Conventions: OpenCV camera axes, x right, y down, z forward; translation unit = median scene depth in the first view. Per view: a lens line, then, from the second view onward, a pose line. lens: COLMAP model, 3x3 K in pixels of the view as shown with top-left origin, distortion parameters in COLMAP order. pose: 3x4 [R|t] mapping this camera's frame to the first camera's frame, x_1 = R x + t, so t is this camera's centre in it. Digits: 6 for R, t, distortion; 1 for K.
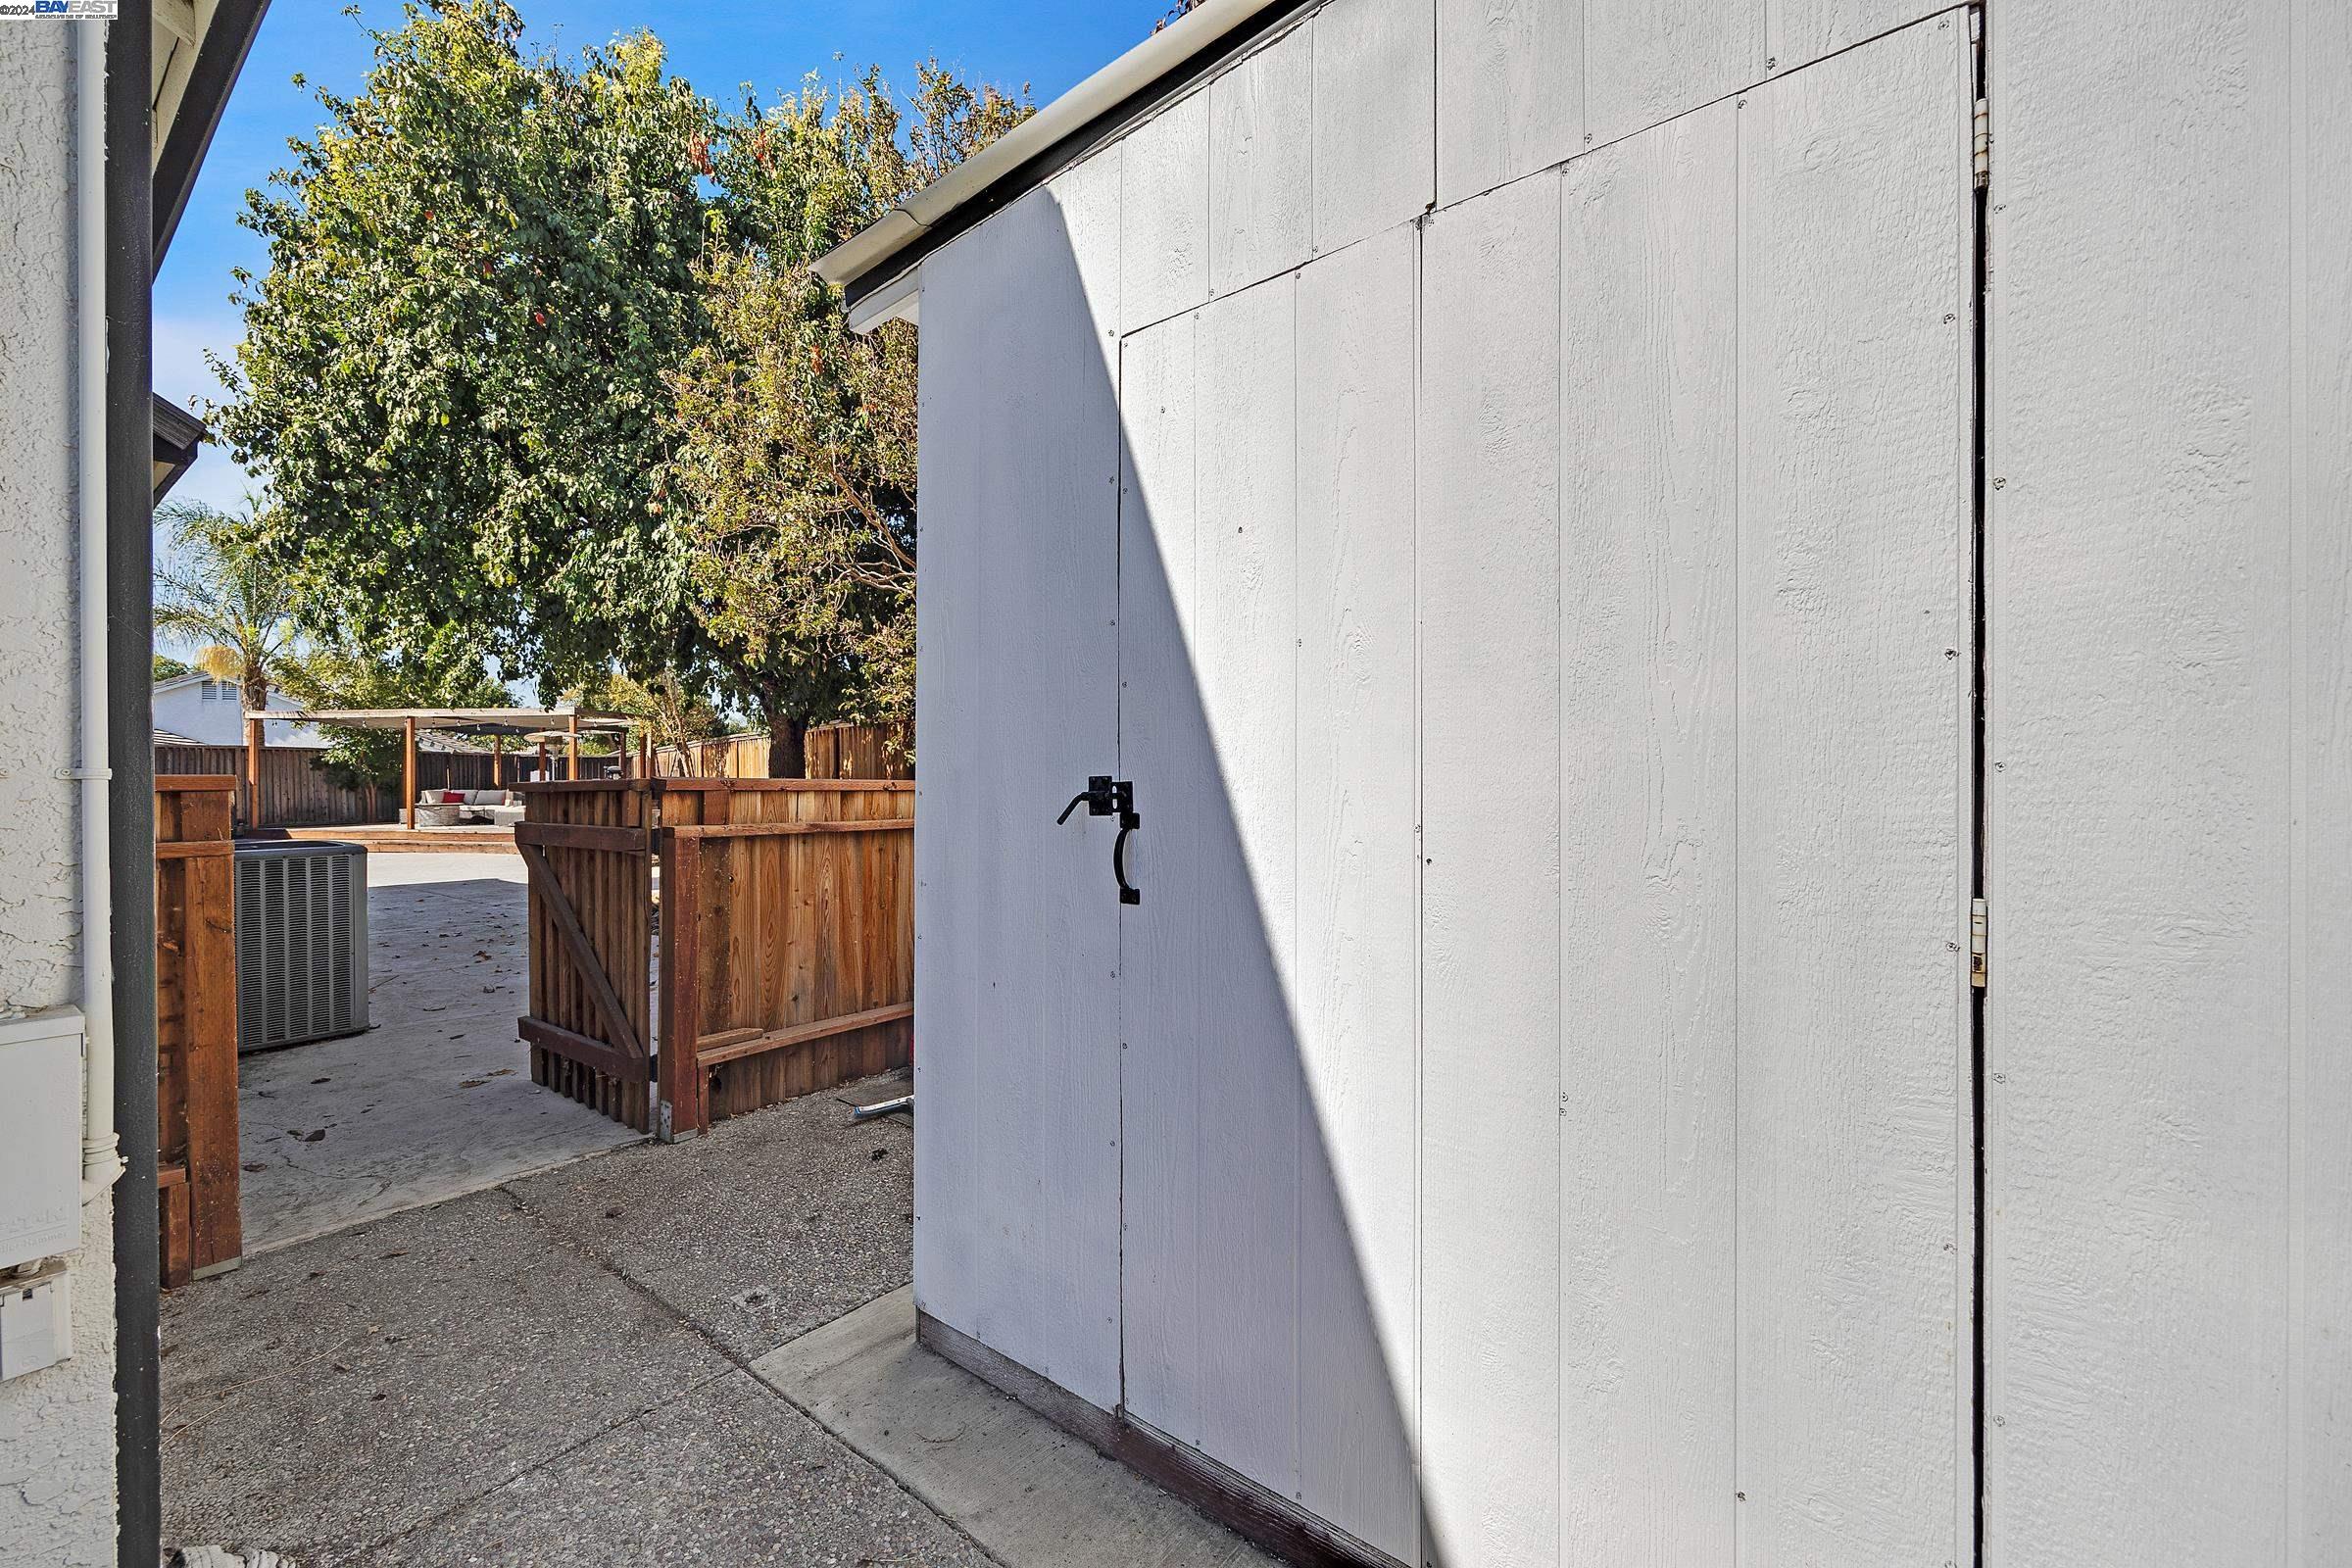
lens RADIAL K [[977.1, 0, 1184.0], [0, 977.1, 784.0], [0, 0, 1]] dist [-0.001394, -0.000199]
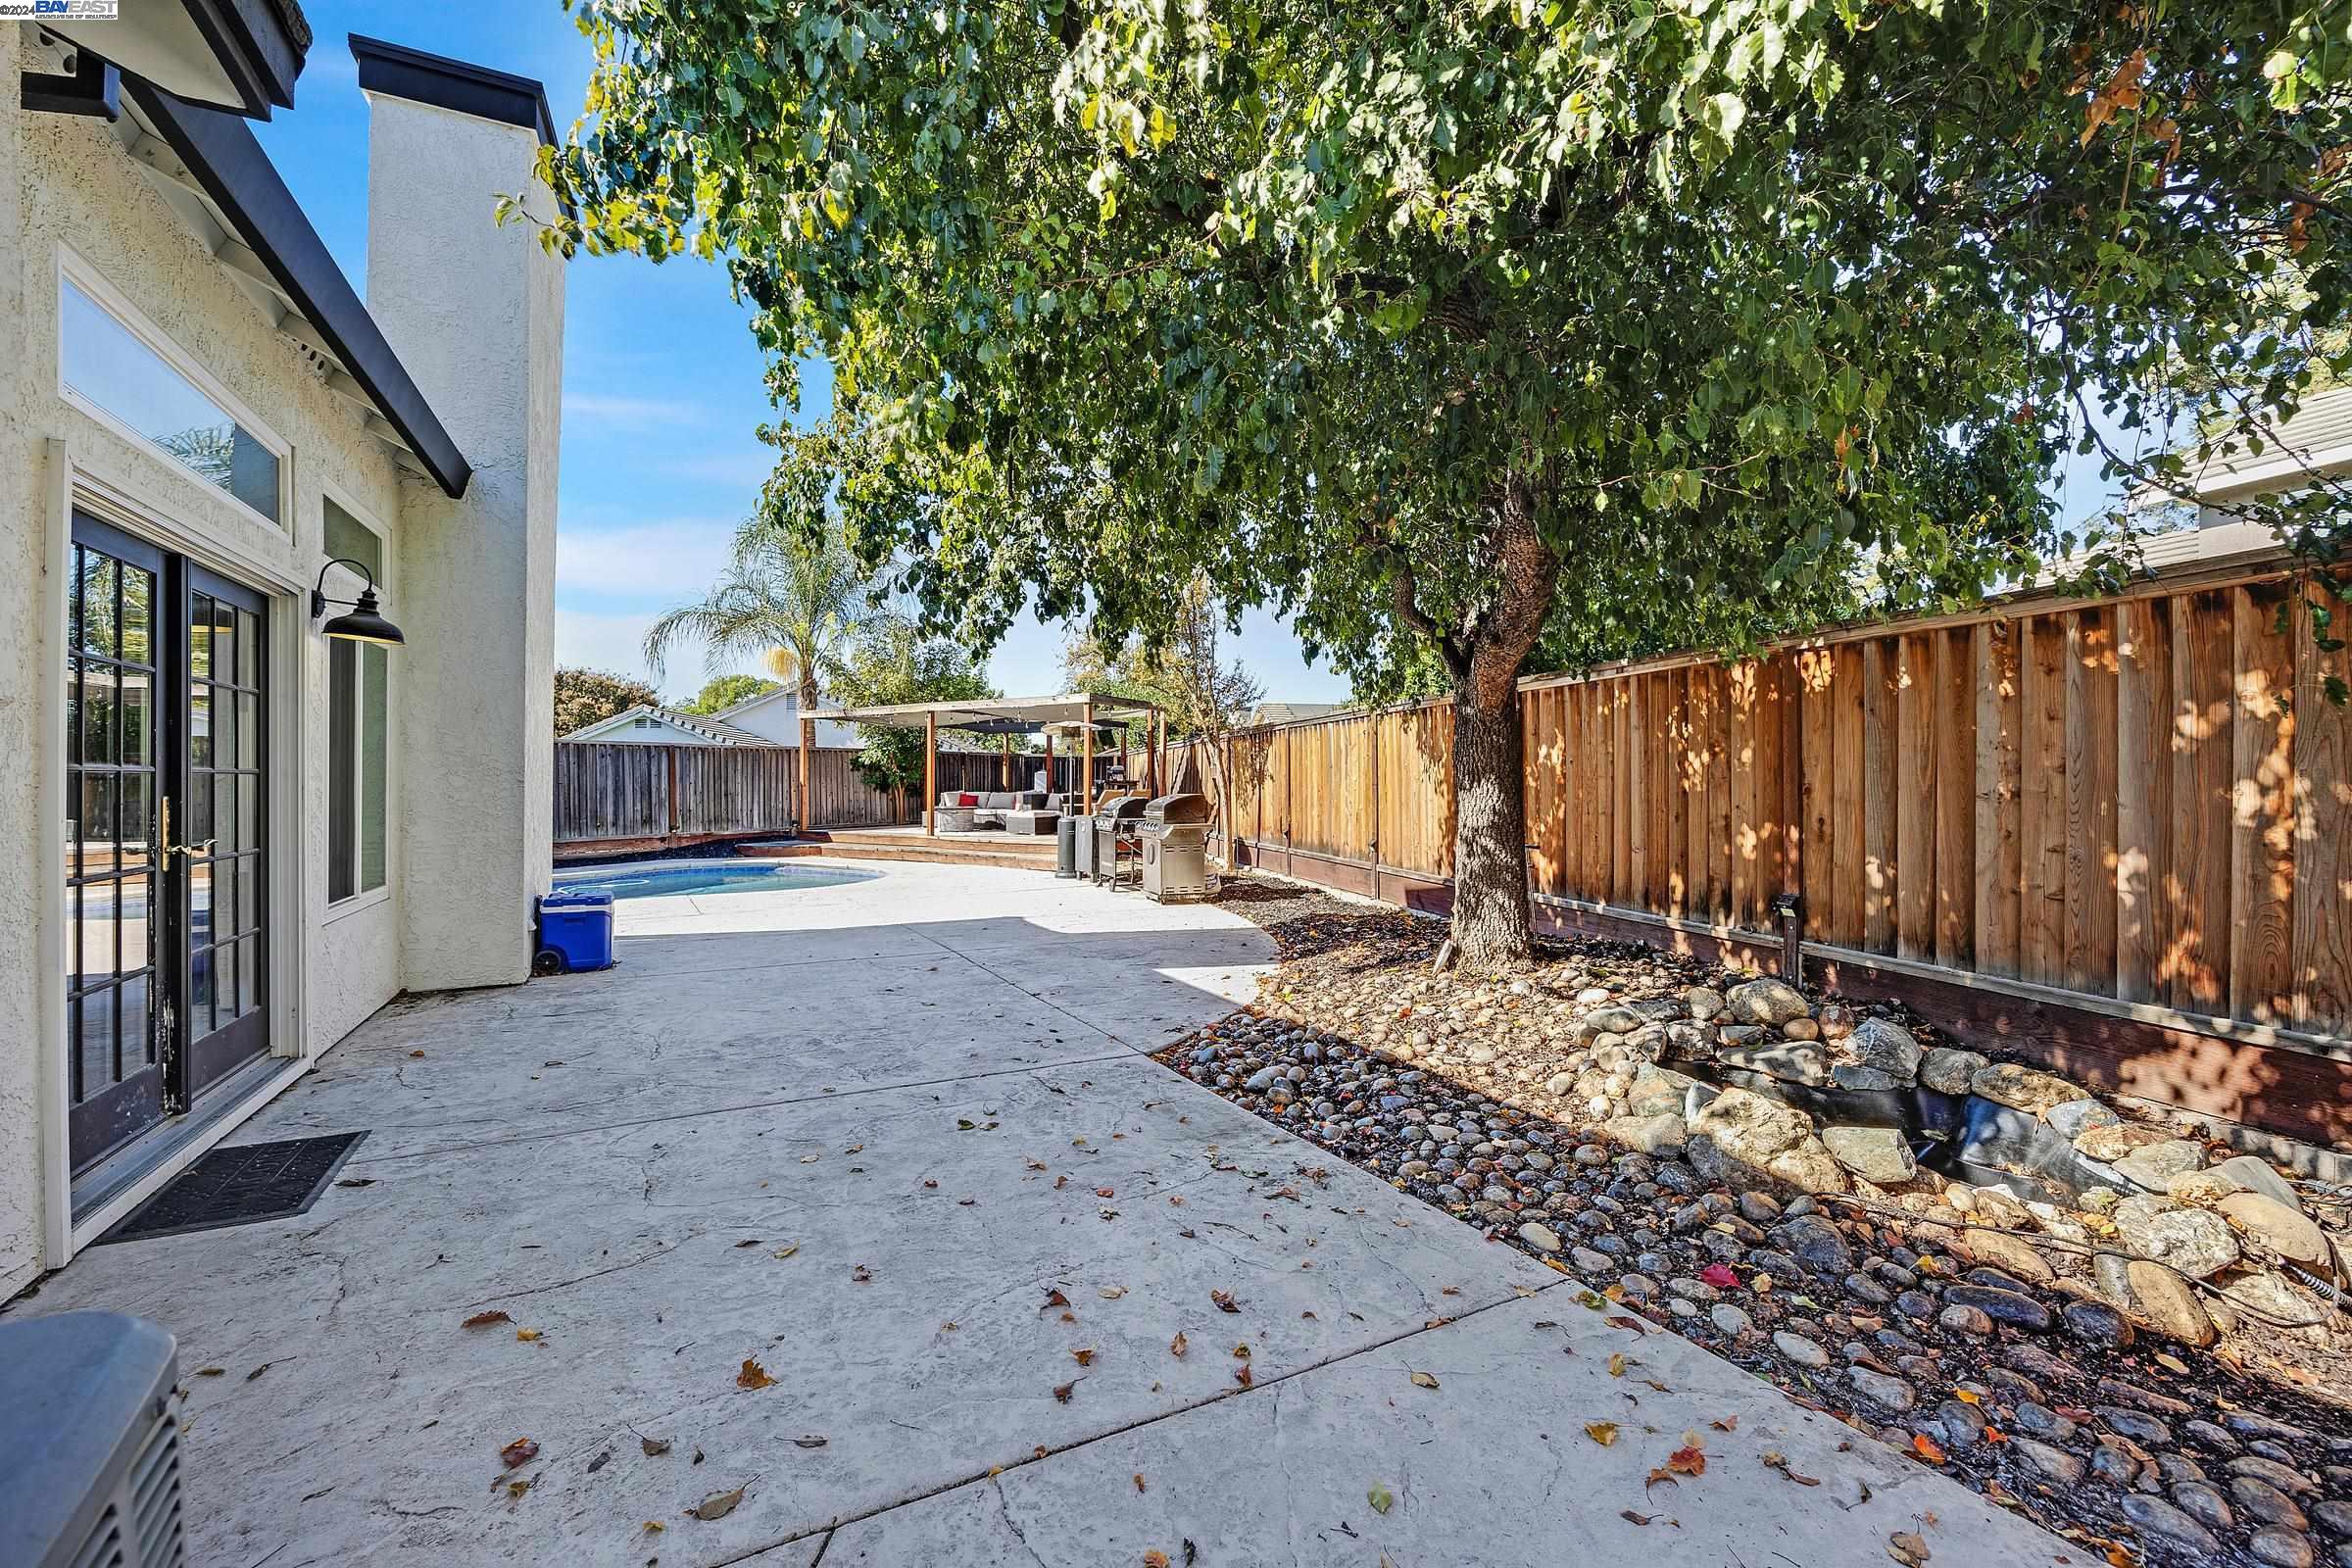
lens RADIAL K [[977.1, 0, 1172.6], [0, 977.1, 785.4], [0, 0, 1]] dist [-0.001394, -0.000199]
pose [[0.907136, 0.002688, -0.420829, -0.181247], [-0.003328, 0.999994, -0.000787, -0.000074], [0.420824, 0.002114, 0.907140, 0.238351]]
